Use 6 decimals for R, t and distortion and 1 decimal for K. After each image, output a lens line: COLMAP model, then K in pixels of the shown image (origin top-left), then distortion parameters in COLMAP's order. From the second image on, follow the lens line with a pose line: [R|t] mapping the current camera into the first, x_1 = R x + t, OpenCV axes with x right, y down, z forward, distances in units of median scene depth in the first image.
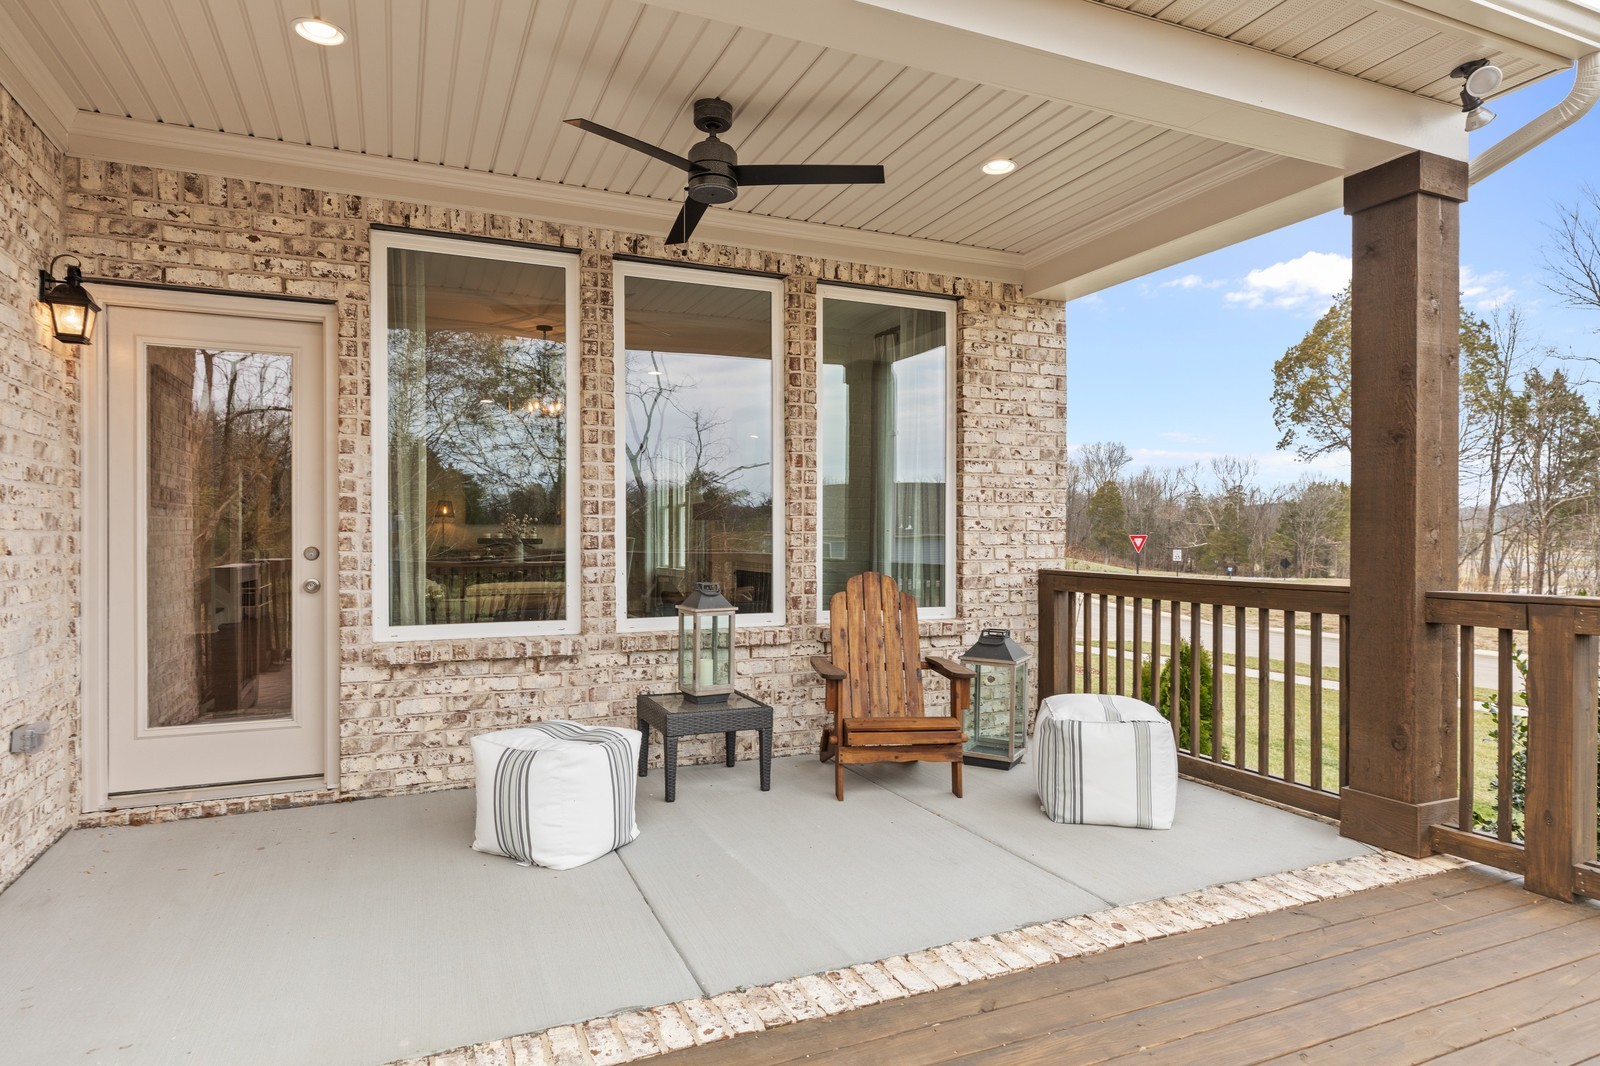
lens RADIAL K [[939.9, 0, 800.0], [0, 939.9, 533.0], [0, 0, 1]] dist [0.004783, 0.001071]
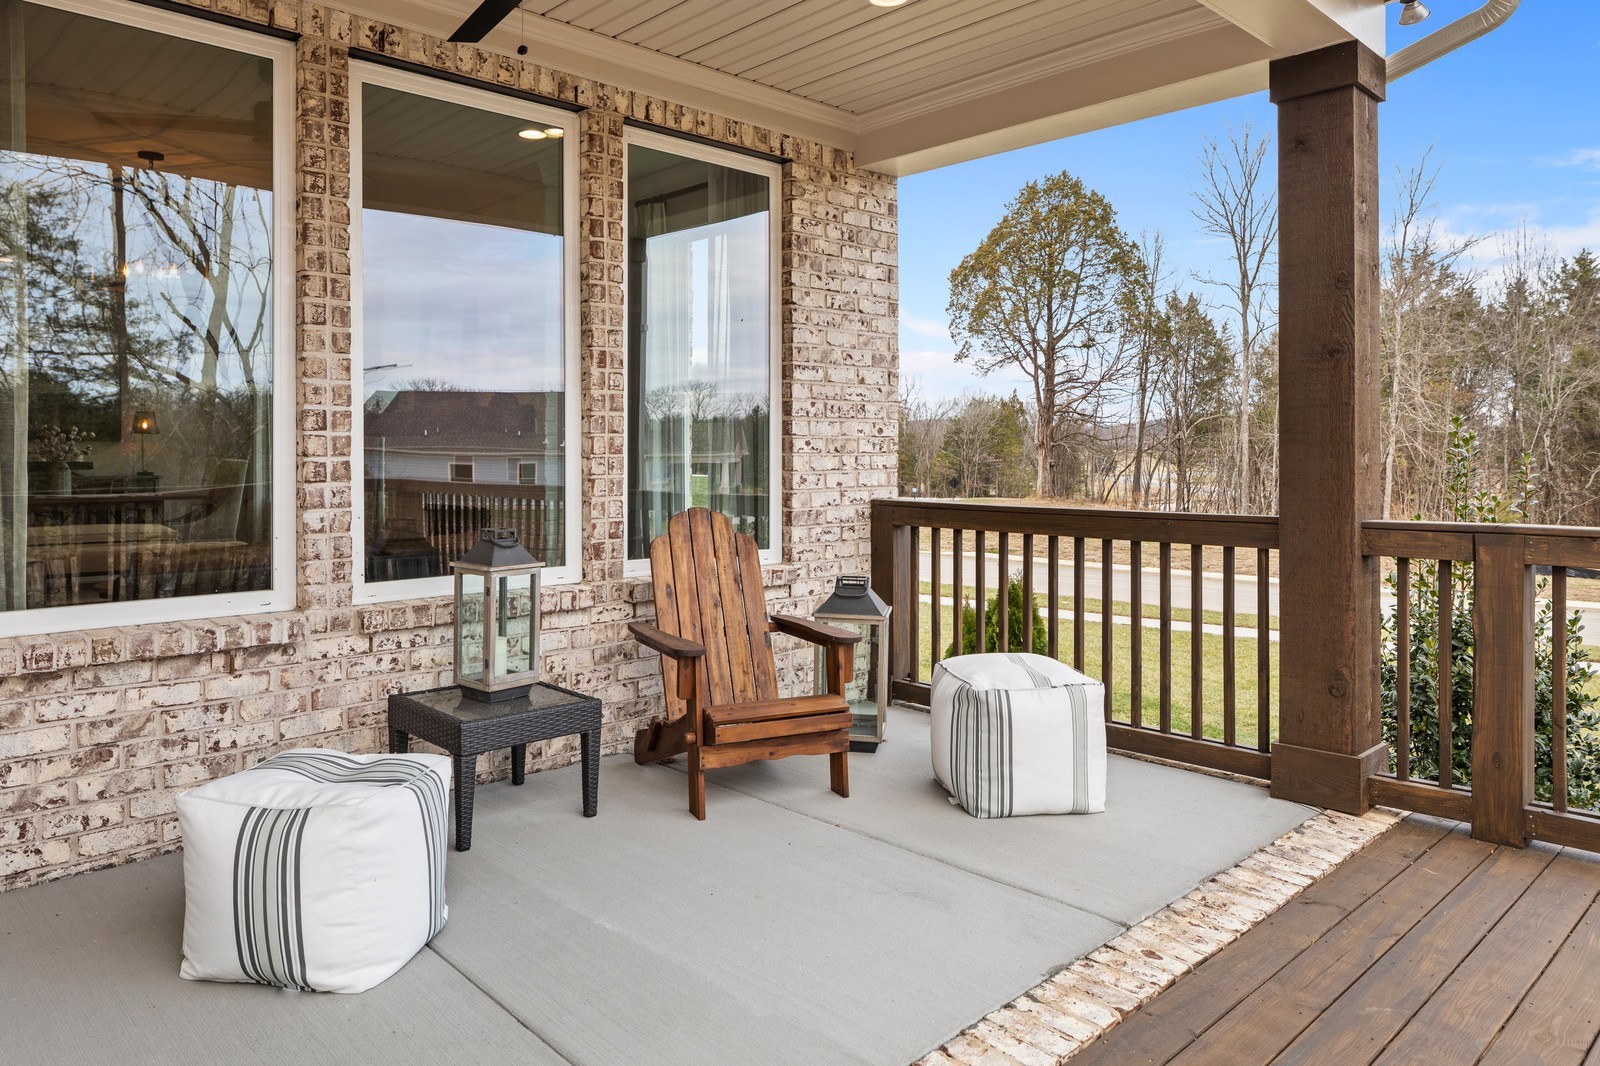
lens RADIAL K [[1099.8, 0, 799.4], [0, 1099.8, 442.8], [0, 0, 1]] dist [-0.004352, 0.000346]
pose [[0.938632, 0.001950, 0.344914, -0.167739], [0.000420, 0.999977, -0.006796, -0.005506], [-0.344919, 0.006524, 0.938610, 0.145682]]
